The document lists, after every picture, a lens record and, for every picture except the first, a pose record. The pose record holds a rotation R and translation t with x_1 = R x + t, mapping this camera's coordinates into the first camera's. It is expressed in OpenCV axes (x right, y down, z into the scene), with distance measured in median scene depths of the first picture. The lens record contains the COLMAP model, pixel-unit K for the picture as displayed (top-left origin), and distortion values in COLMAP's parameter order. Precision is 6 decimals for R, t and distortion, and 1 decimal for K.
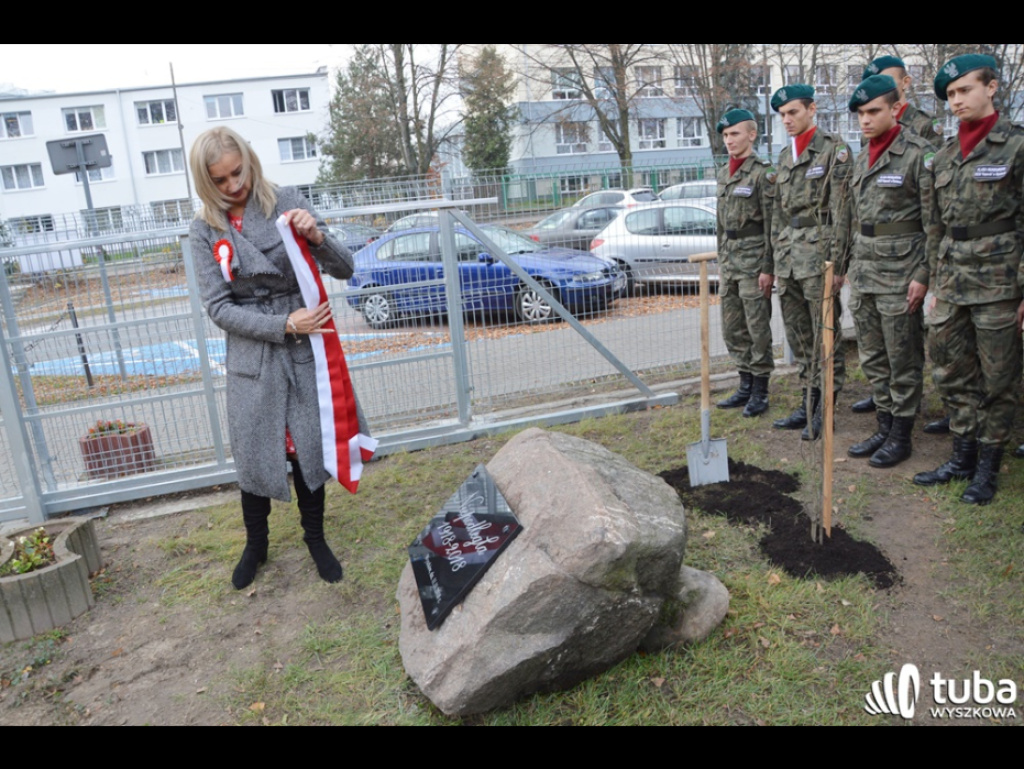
lens RADIAL K [[770.2, 0, 491.6], [0, 770.2, 394.6], [0, 0, 1]] dist [-0.185159, 0.119617]
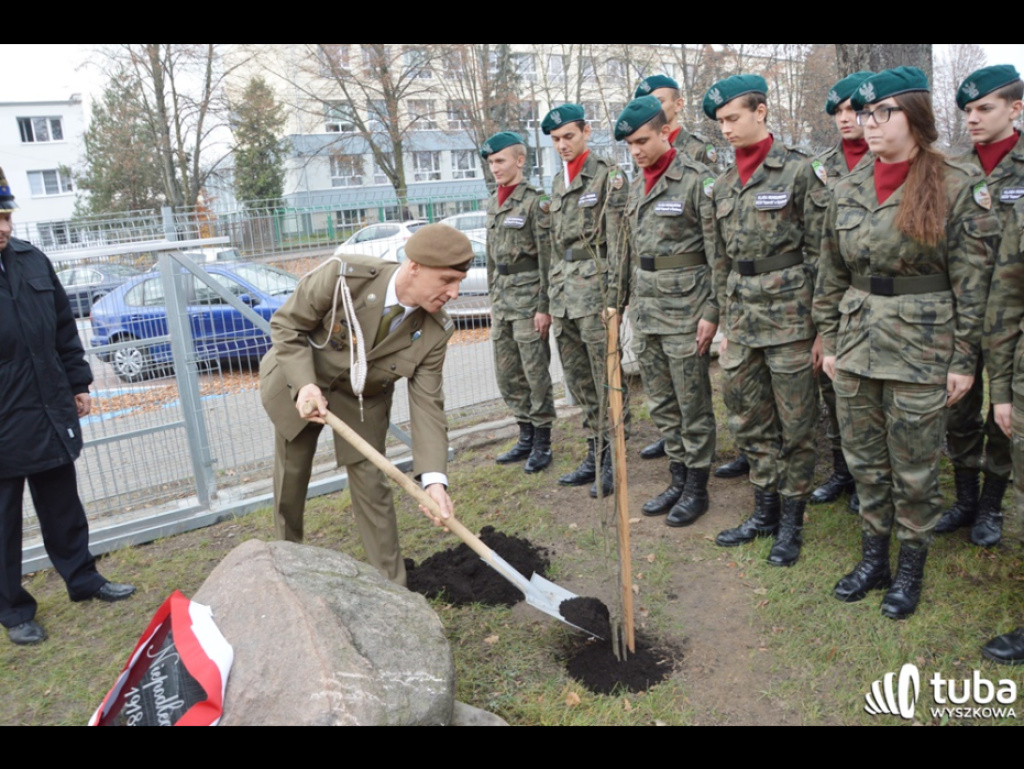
lens RADIAL K [[770.2, 0, 491.6], [0, 770.2, 394.6], [0, 0, 1]] dist [-0.185159, 0.119617]
pose [[0.961070, -0.056991, 0.270364, 0.056897], [0.068119, 0.997165, -0.031949, -0.039559], [-0.267776, 0.049122, 0.962228, 0.136748]]
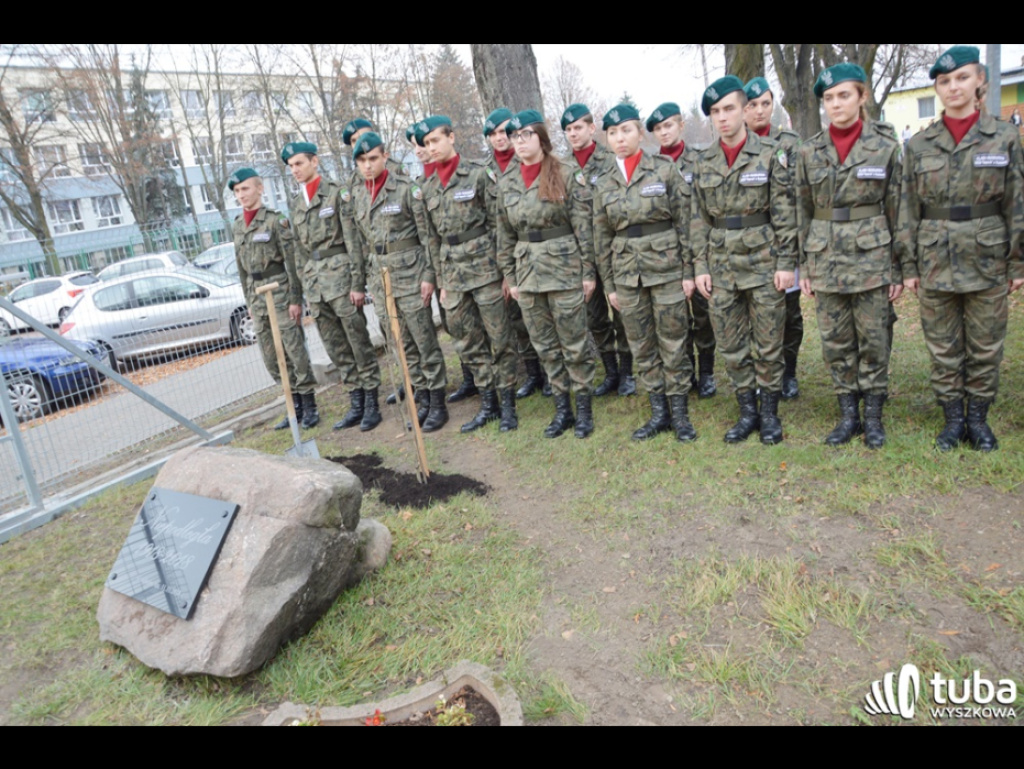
lens RADIAL K [[781.8, 0, 495.0], [0, 781.8, 383.3], [0, 0, 1]] dist [-0.174795, 0.108434]
pose [[0.747230, -0.190933, 0.636547, -0.191579], [0.258364, 0.965953, -0.013550, 0.054456], [-0.612288, 0.174585, 0.771119, -0.093501]]
